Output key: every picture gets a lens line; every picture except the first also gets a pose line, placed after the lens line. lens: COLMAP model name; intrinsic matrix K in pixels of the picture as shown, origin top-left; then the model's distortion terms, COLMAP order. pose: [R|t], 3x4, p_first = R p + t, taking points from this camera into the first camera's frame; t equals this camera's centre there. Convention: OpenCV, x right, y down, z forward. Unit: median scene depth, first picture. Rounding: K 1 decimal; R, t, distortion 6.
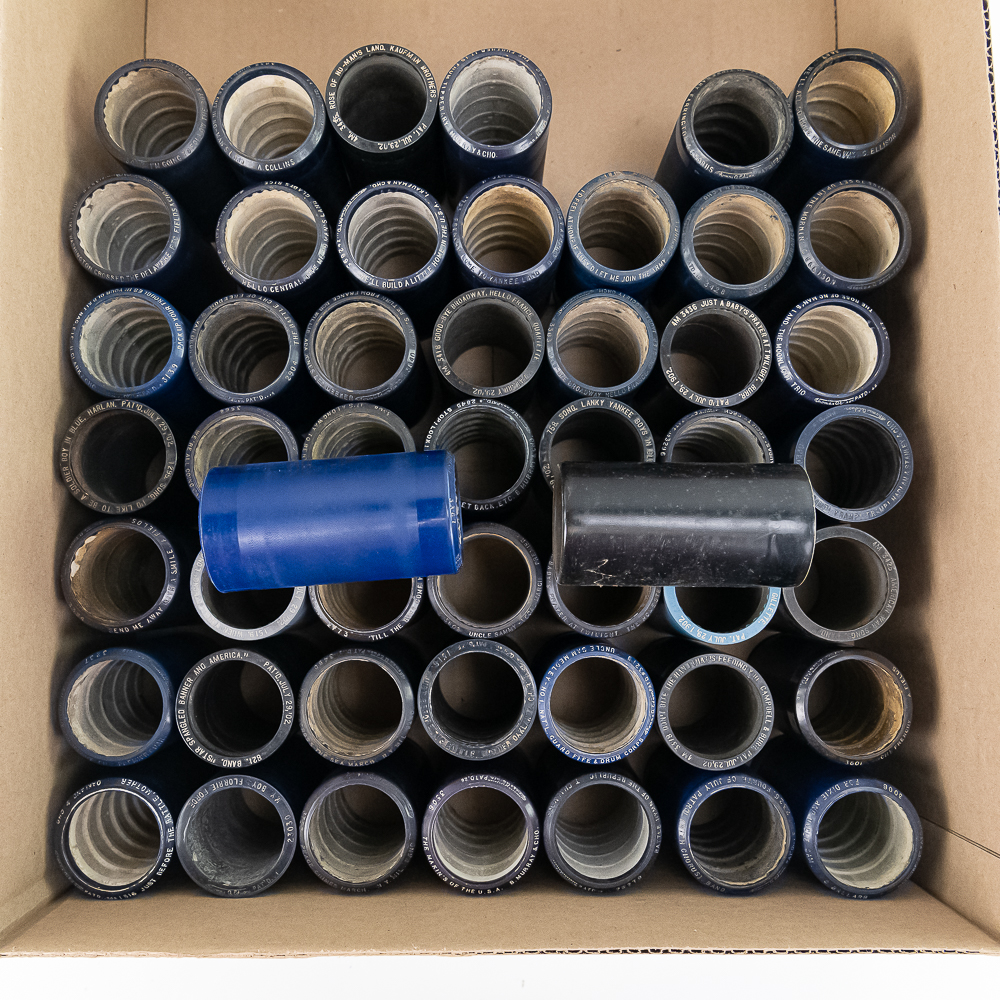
lens RADIAL K [[1009.4, 0, 500.0], [0, 1009.4, 500.0], [0, 0, 1]] dist [-0.003910, 0.040306]
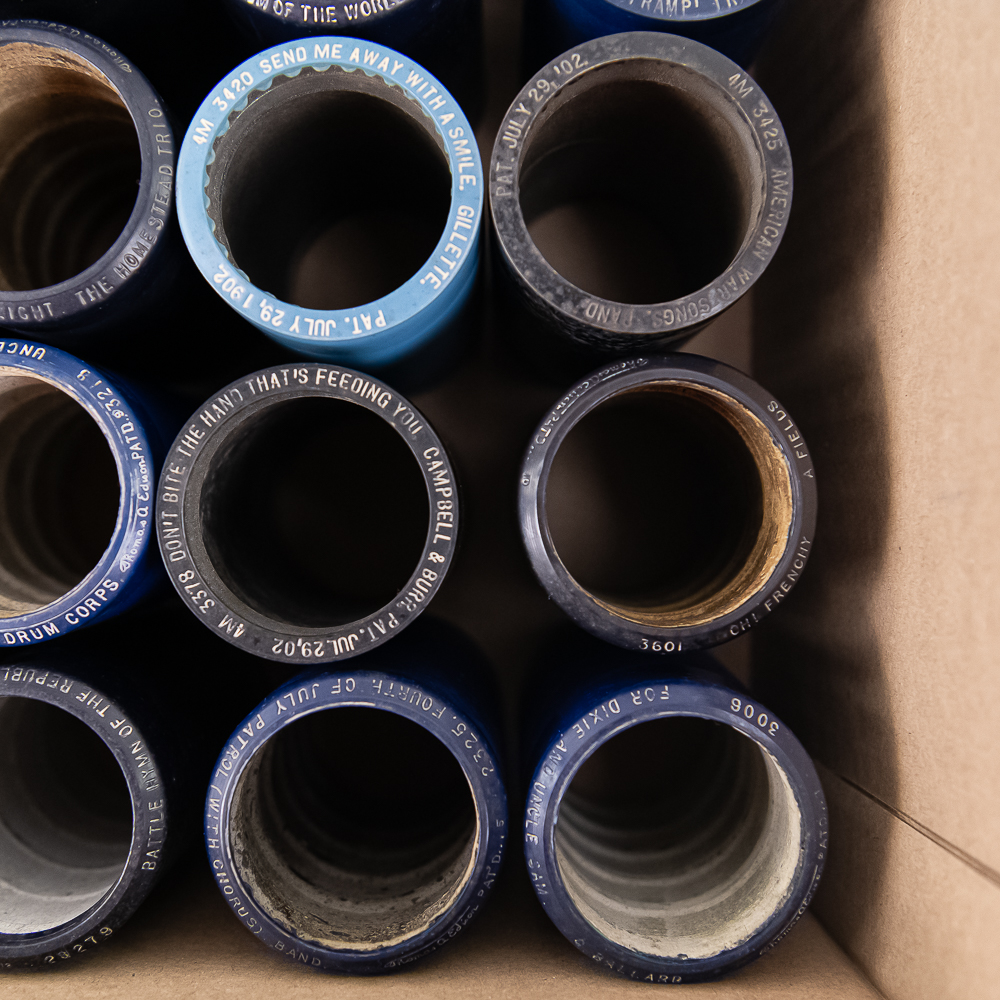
lens RADIAL K [[1246.9, 0, 500.0], [0, 1246.9, 500.0], [0, 0, 1]] dist [-0.004090, -0.011534]
pose [[0.999914, 0.005887, 0.011710, 0.282047], [-0.006794, 0.996857, 0.078930, 0.166811], [-0.011209, -0.079002, 0.996811, 0.526055]]
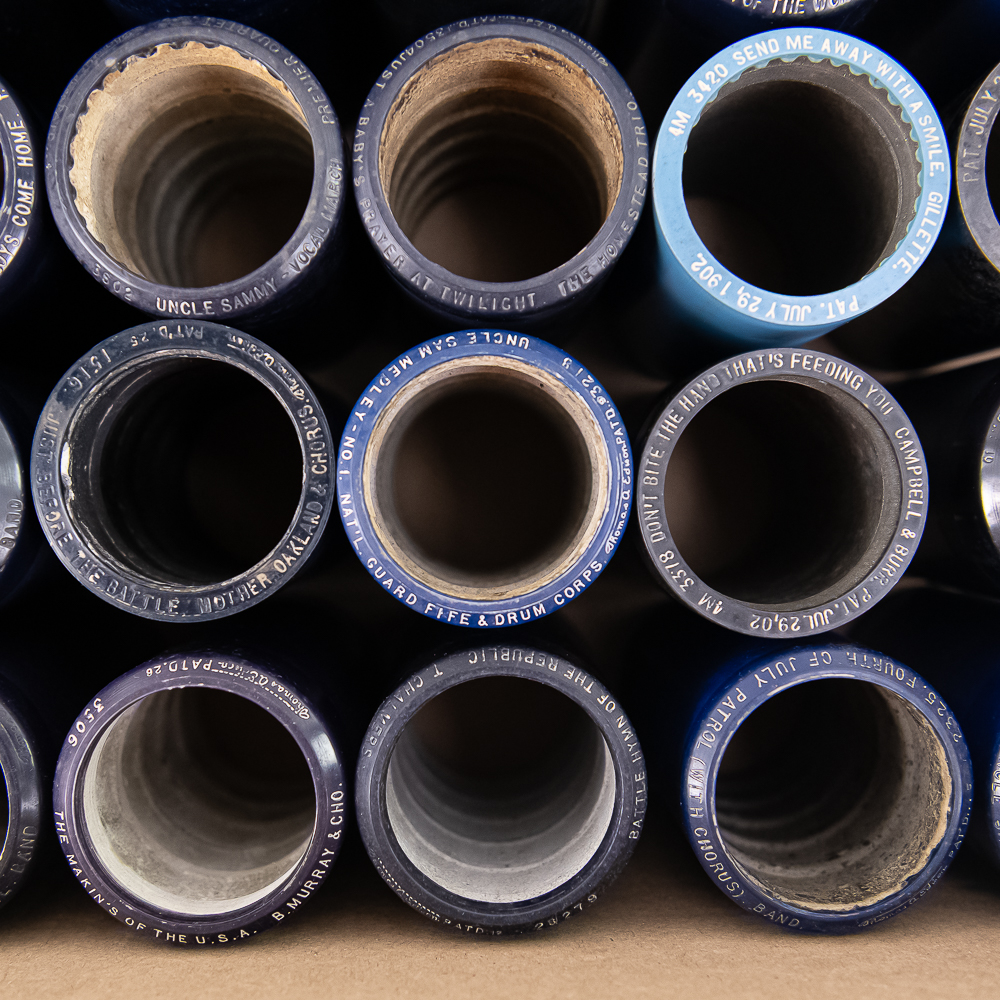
lens RADIAL K [[1255.4, 0, 482.6], [0, 1255.4, 515.4], [0, 0, 1]] dist [-0.009958, 0.016298]
pose [[0.999759, -0.013709, 0.017163, 0.086661], [0.011813, 0.994289, 0.106067, 0.164626], [-0.018519, -0.105838, 0.994211, 0.509315]]
